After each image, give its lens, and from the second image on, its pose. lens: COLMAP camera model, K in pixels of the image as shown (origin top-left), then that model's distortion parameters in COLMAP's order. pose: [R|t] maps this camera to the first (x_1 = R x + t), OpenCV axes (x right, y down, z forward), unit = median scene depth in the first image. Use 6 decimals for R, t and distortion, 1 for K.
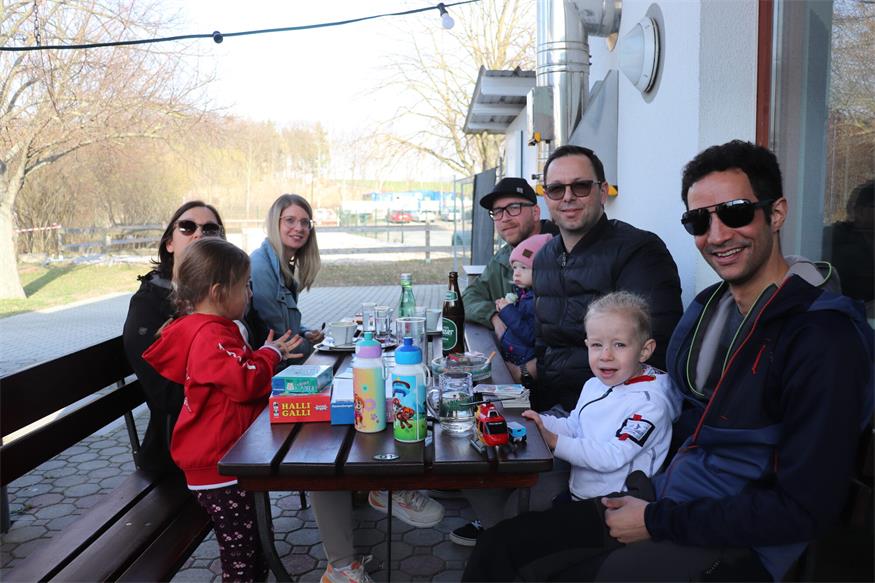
lens RADIAL K [[722.1, 0, 438.2], [0, 722.1, 294.1], [0, 0, 1]] dist [-0.171740, 0.169968]
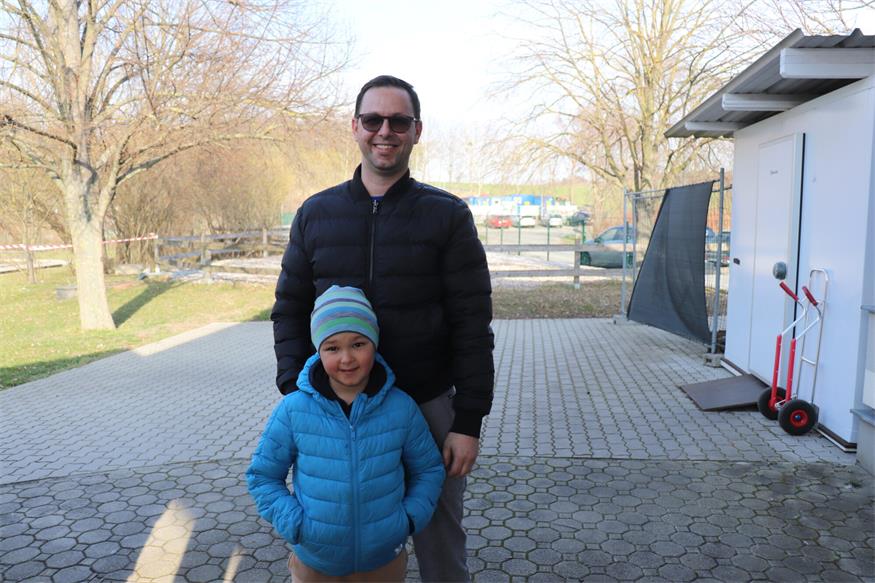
lens RADIAL K [[722.1, 0, 438.2], [0, 722.1, 294.1], [0, 0, 1]] dist [-0.171740, 0.169968]
pose [[0.992365, 0.020094, -0.121690, -0.087563], [-0.020475, 0.999789, -0.001882, -0.038998], [0.121627, 0.004359, 0.992566, 0.175026]]
